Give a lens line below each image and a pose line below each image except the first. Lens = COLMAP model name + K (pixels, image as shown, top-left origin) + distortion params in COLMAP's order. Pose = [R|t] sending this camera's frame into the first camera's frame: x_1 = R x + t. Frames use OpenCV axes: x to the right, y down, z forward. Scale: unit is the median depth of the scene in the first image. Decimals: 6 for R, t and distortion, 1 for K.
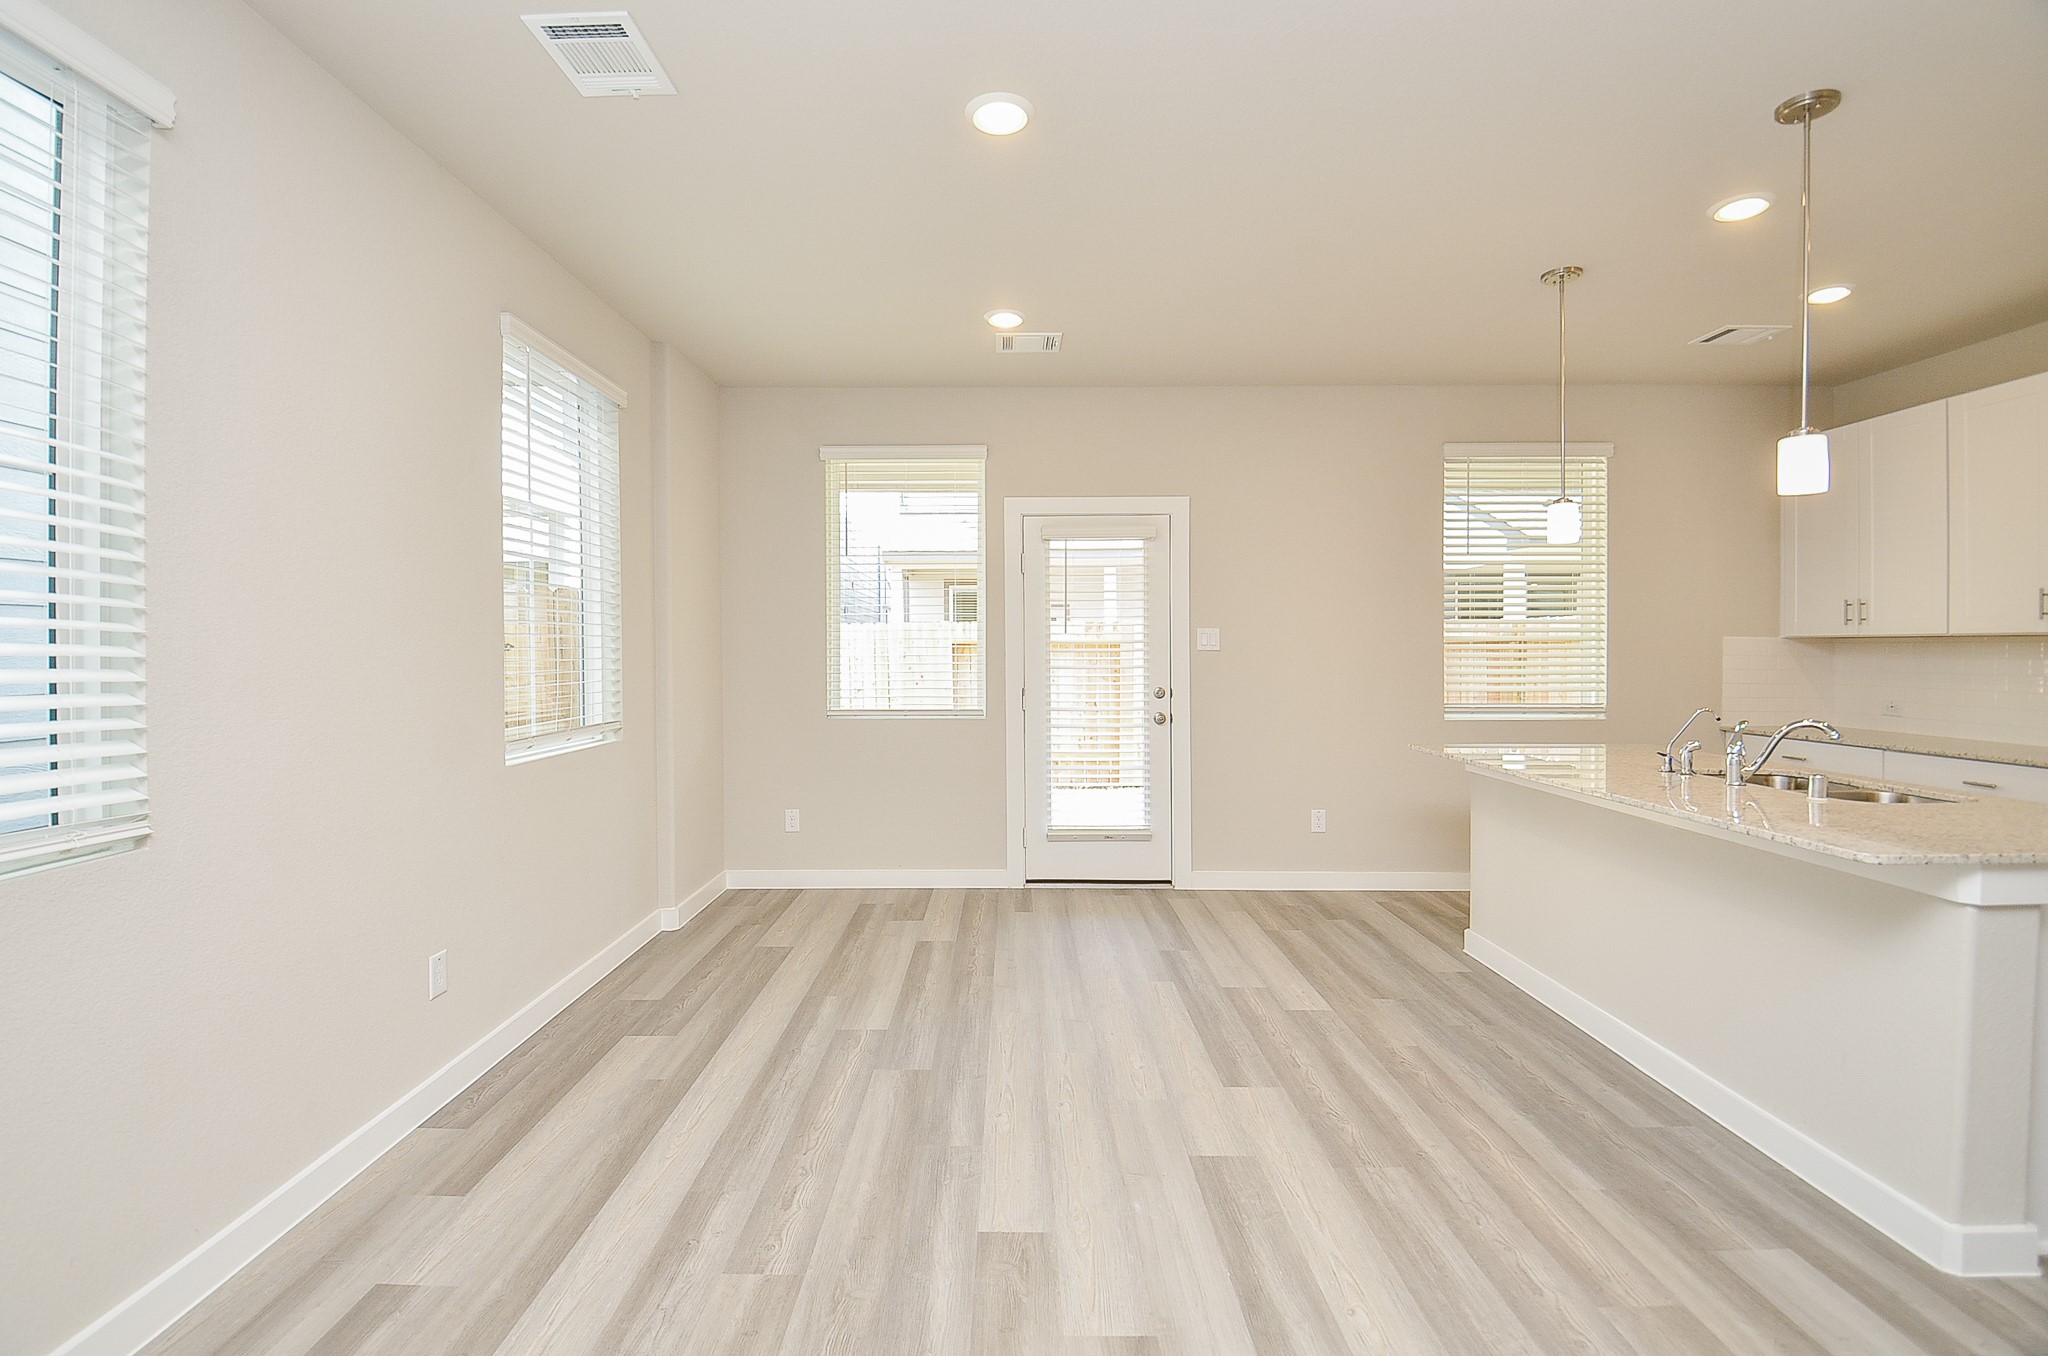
lens RADIAL K [[911.8, 0, 1012.5], [0, 911.8, 657.2], [0, 0, 1]] dist [0.032268, -0.041171]
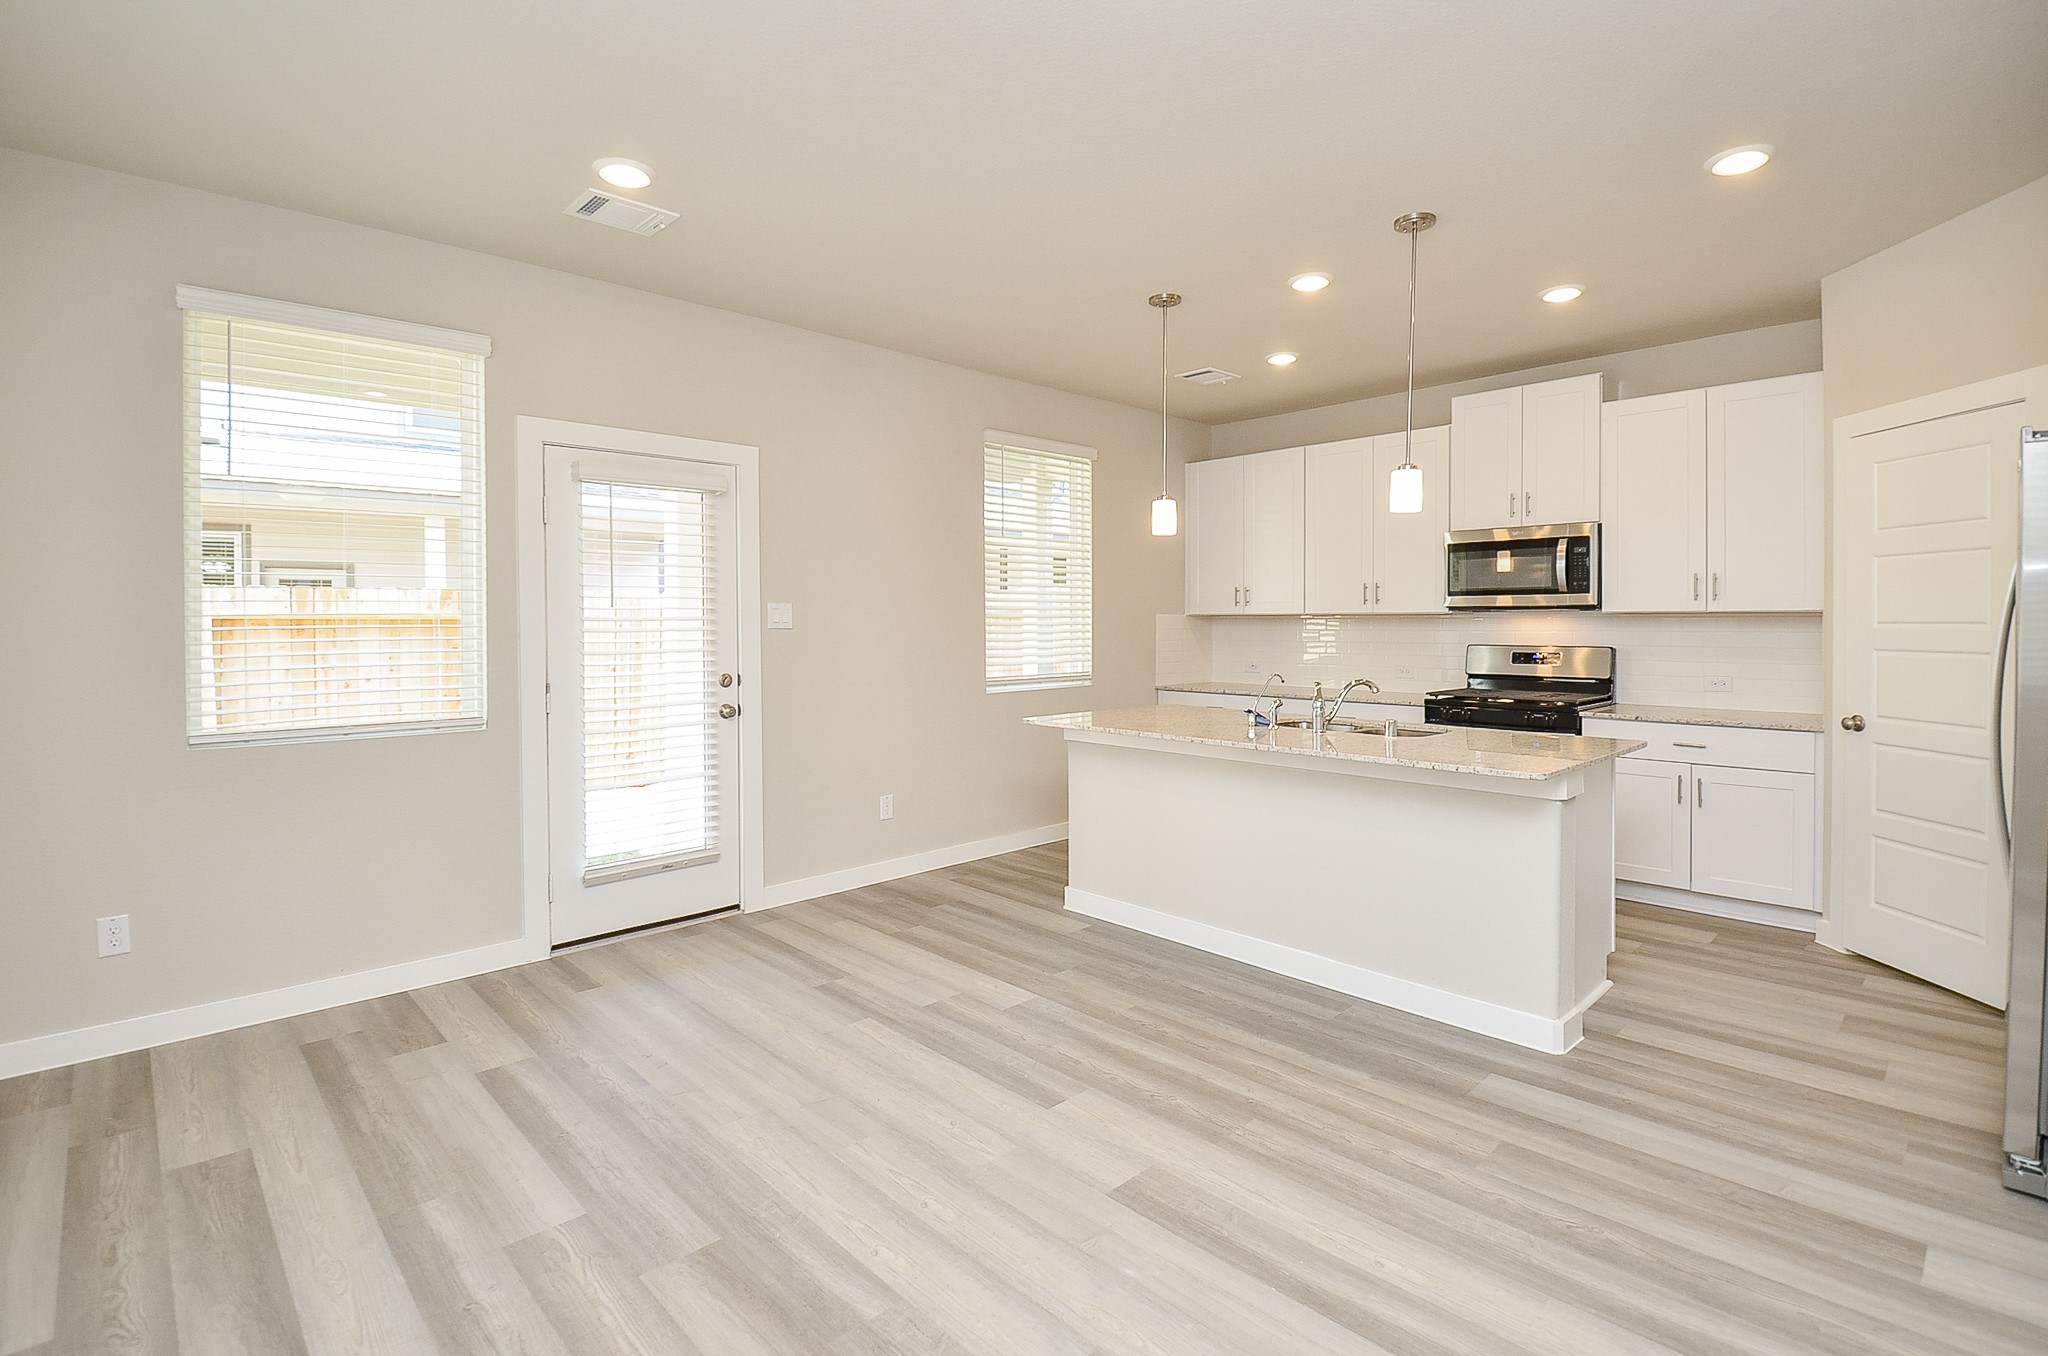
lens RADIAL K [[955.7, 0, 1057.8], [0, 955.7, 626.3], [0, 0, 1]] dist [0.012505, -0.020505]
pose [[0.708029, -0.006182, 0.706156, -0.279014], [0.008369, 0.999965, 0.000363, -0.008740], [-0.706134, 0.005653, 0.708056, 0.201847]]
